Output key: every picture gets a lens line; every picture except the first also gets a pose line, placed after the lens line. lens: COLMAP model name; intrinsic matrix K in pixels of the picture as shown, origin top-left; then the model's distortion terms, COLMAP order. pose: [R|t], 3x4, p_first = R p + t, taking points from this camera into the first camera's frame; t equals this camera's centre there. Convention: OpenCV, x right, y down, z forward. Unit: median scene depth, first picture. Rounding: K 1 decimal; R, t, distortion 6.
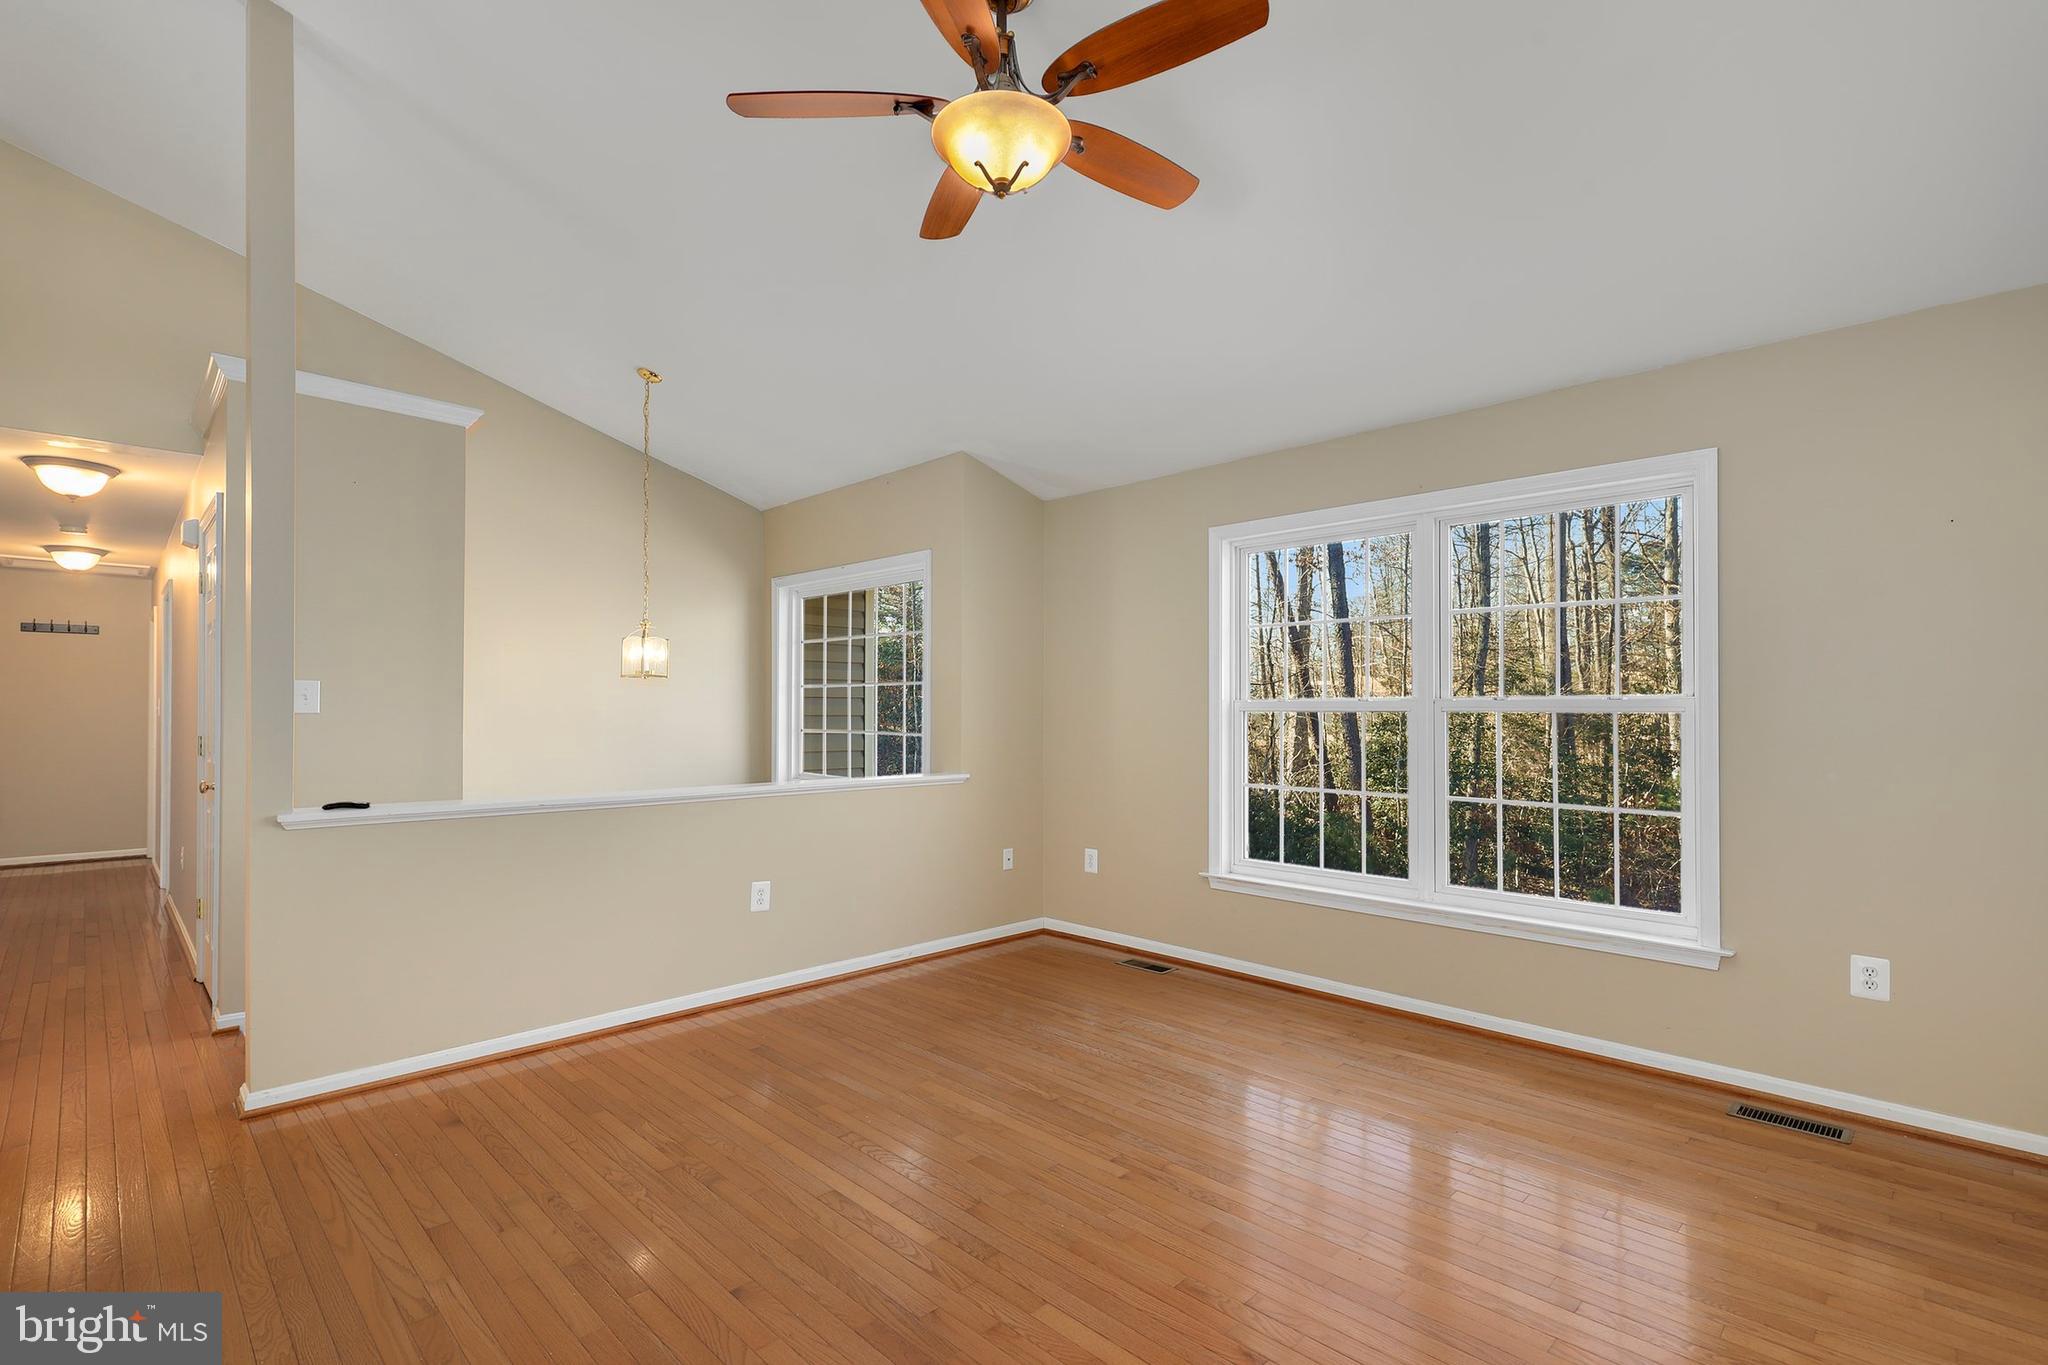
lens RADIAL K [[951.1, 0, 1025.7], [0, 951.1, 715.2], [0, 0, 1]] dist [0.025223, -0.000219]
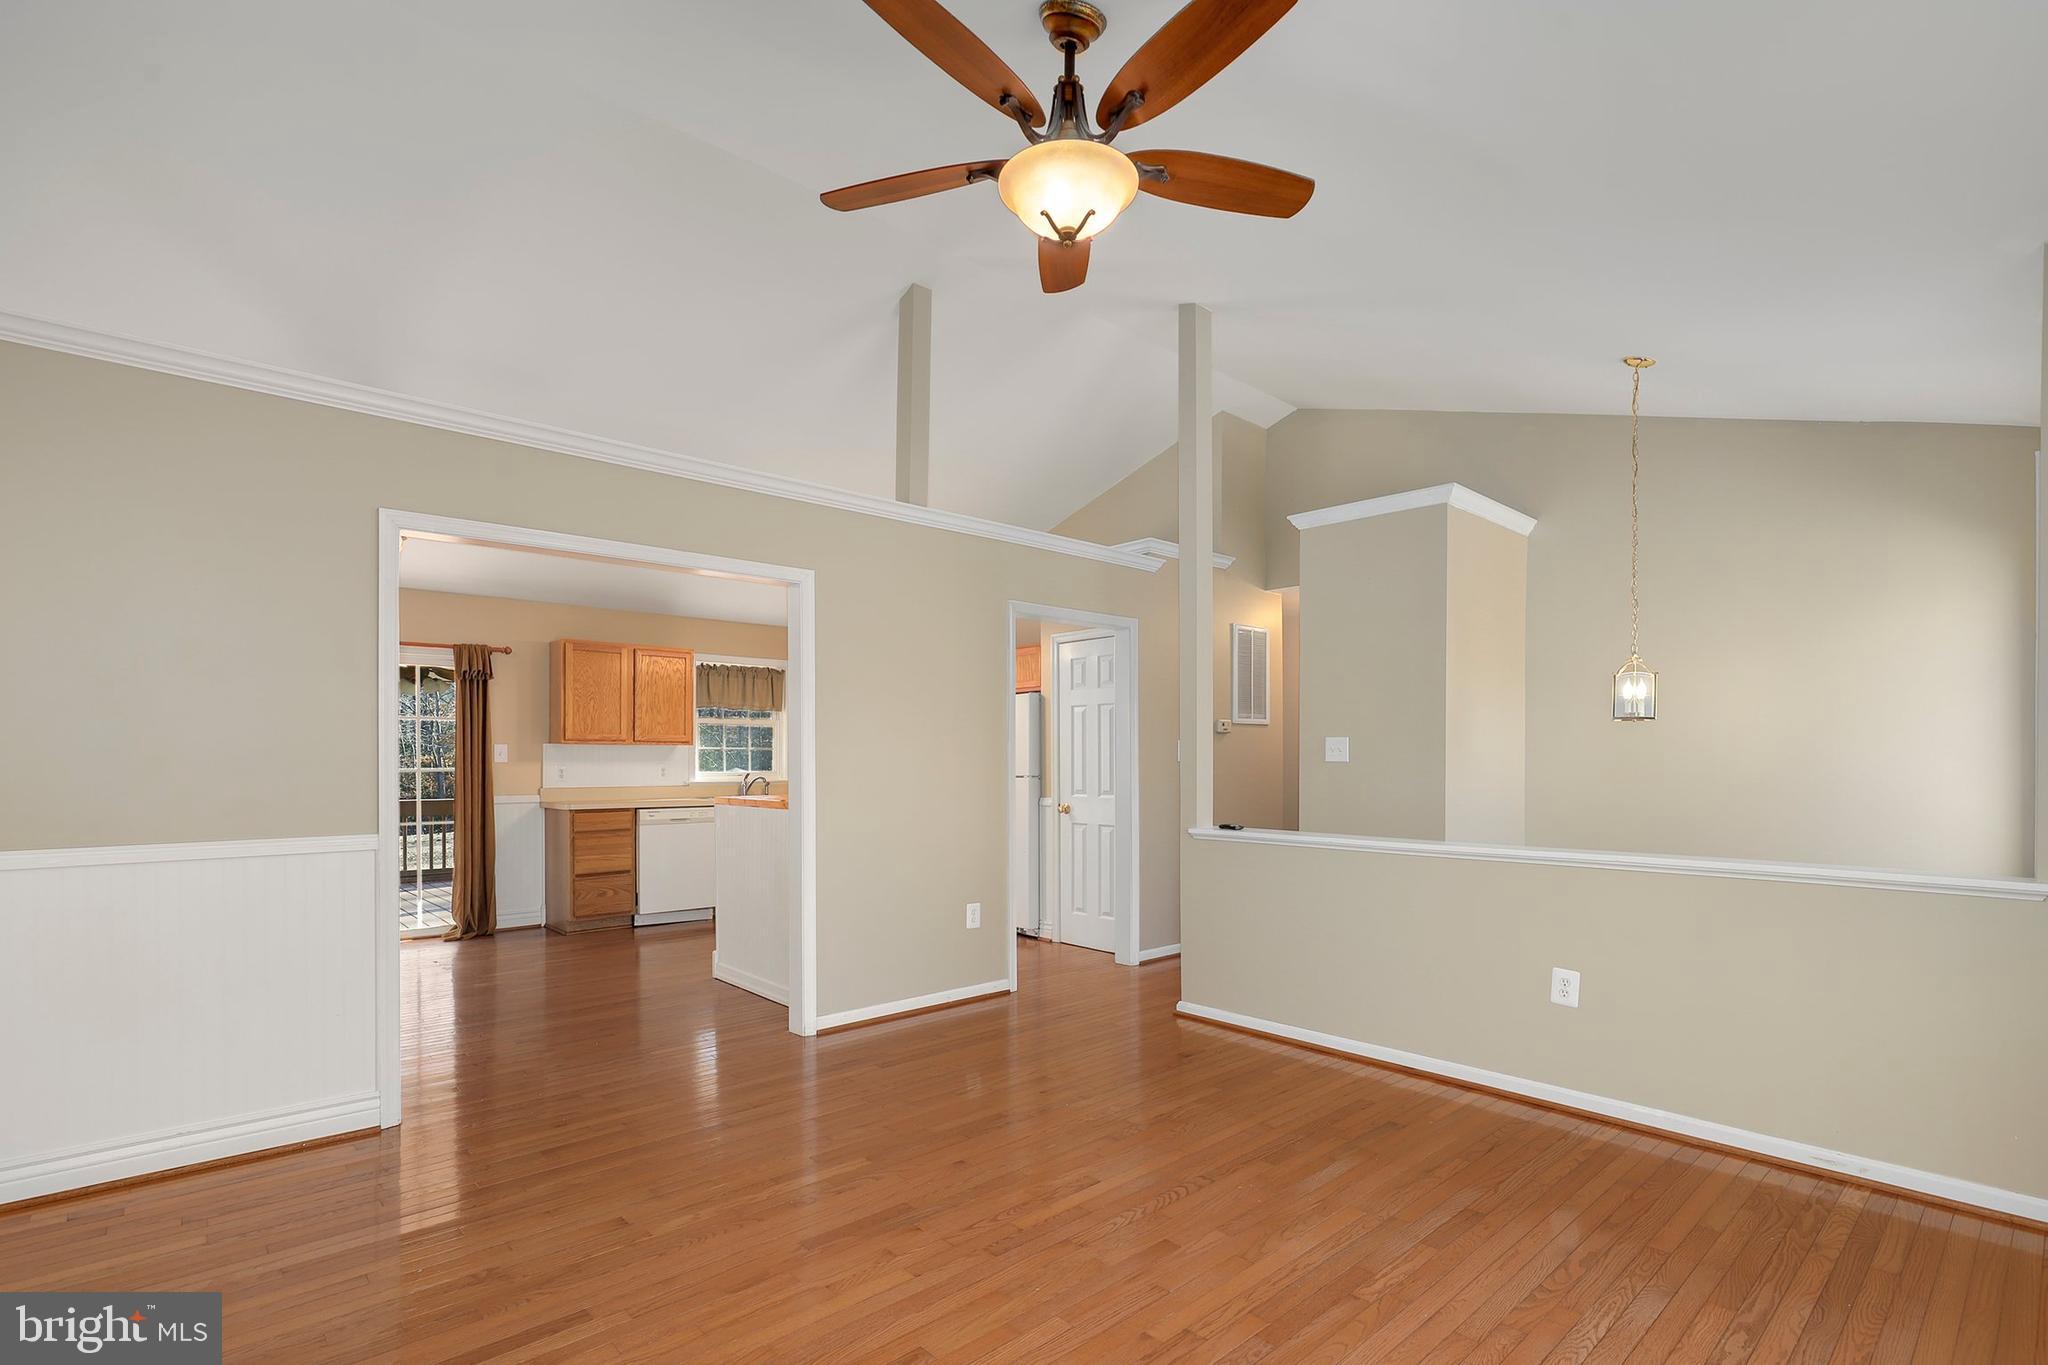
lens RADIAL K [[959.1, 0, 1026.6], [0, 959.1, 760.5], [0, 0, 1]] dist [0.001666, 0.000254]
pose [[-0.041443, -0.000821, -0.999141, 0.618797], [0.000126, 1.000000, -0.000827, -0.005931], [0.999141, -0.000160, -0.041443, 0.622719]]
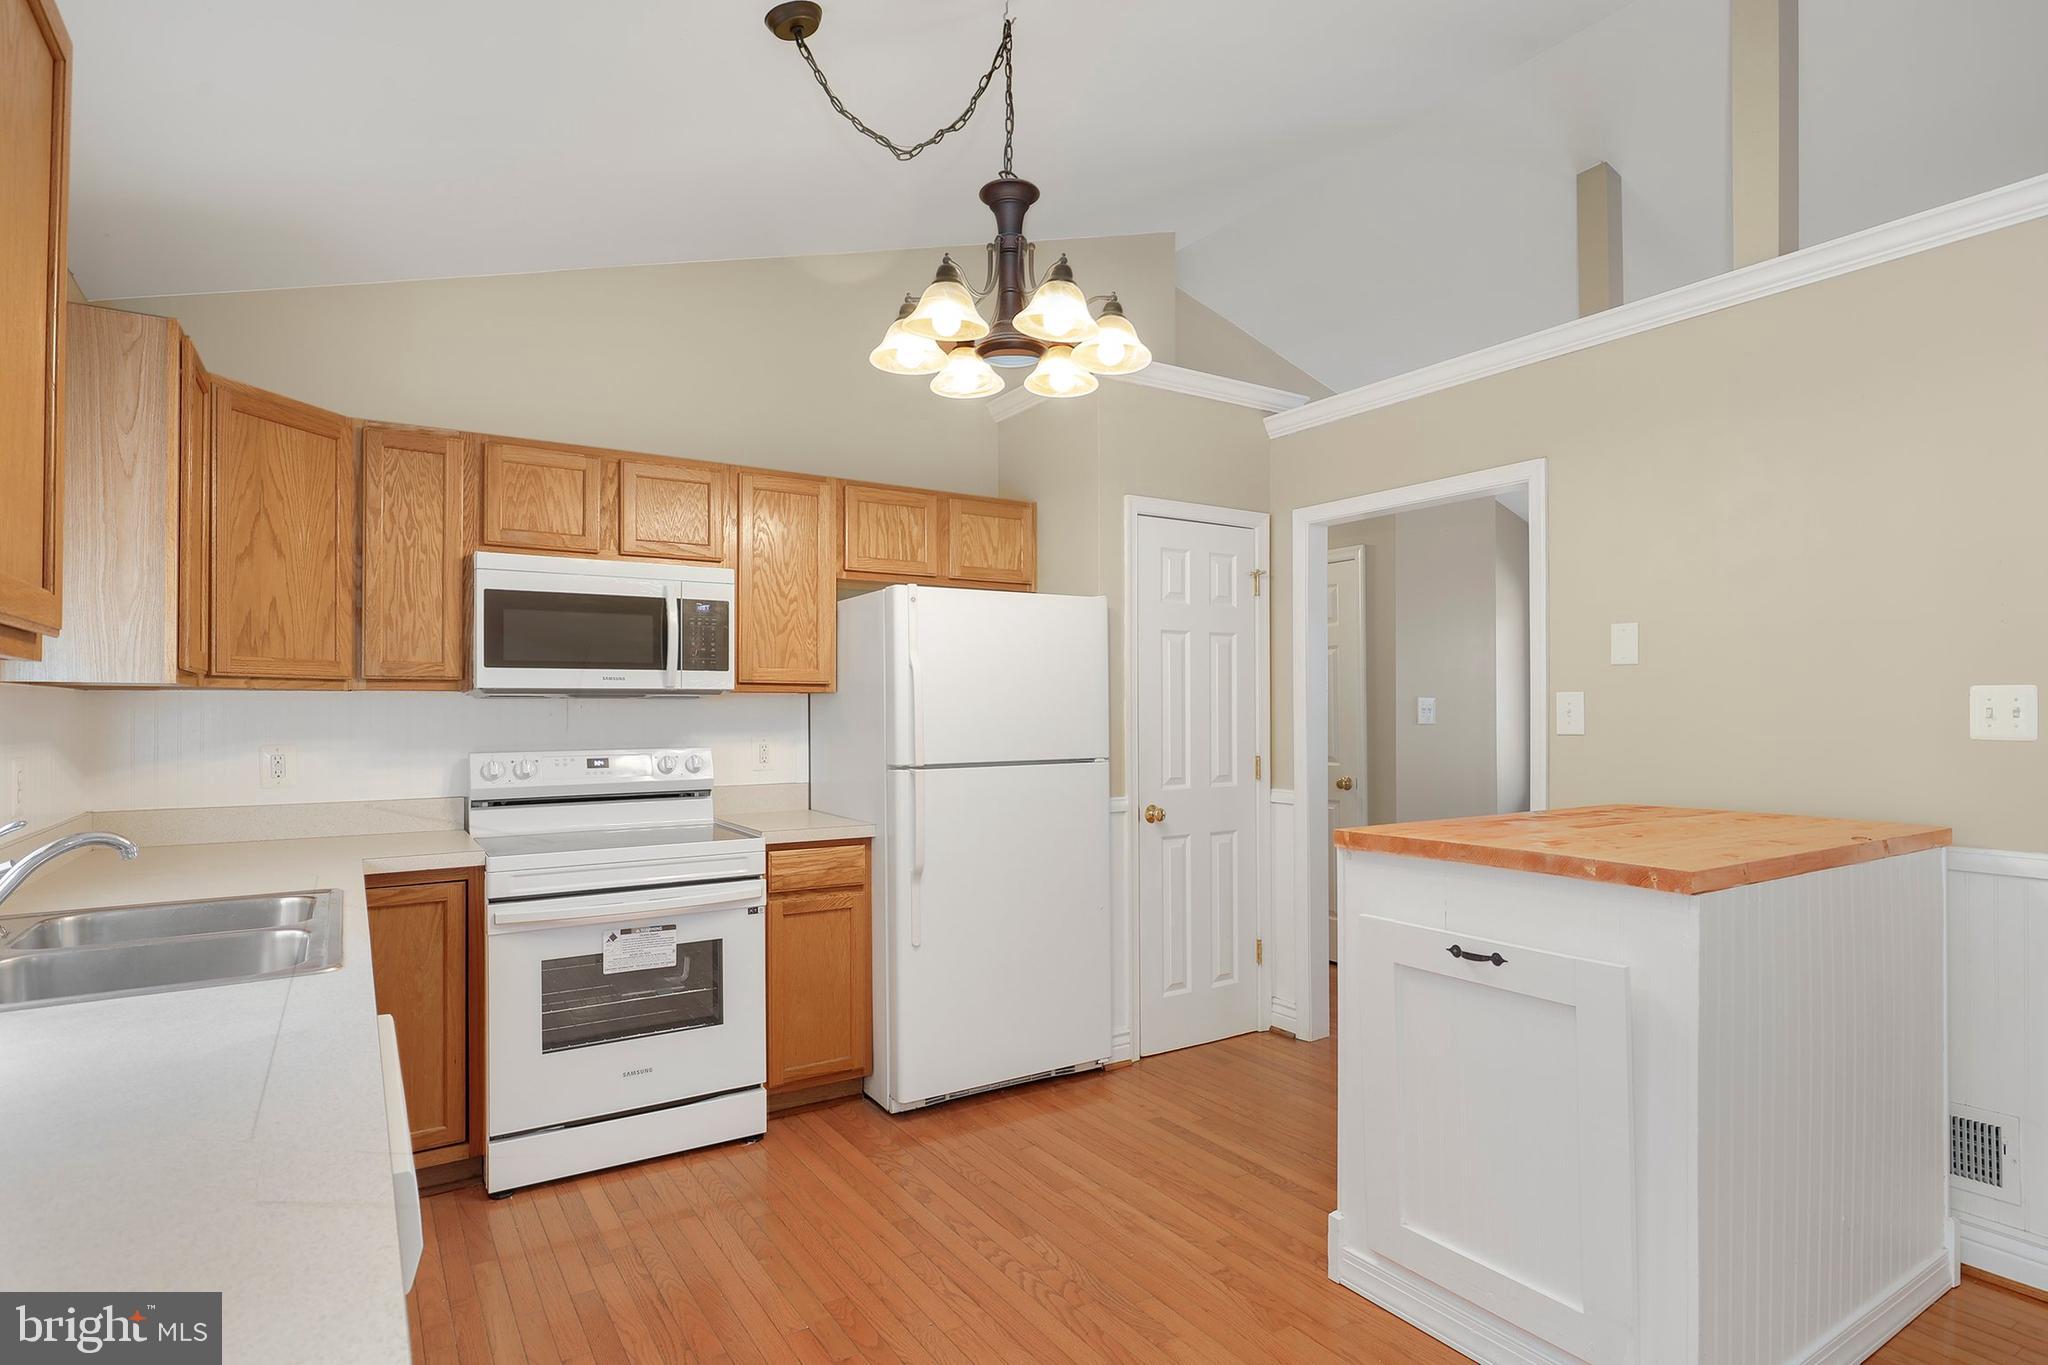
lens RADIAL K [[1053.4, 0, 1019.0], [0, 1053.4, 701.0], [0, 0, 1]] dist [0.000192, 0.000092]
pose [[0.978007, -0.004590, -0.208520, -1.017975], [0.002858, 0.999959, -0.008610, -0.023285], [0.208551, 0.007825, 0.977980, -0.435950]]
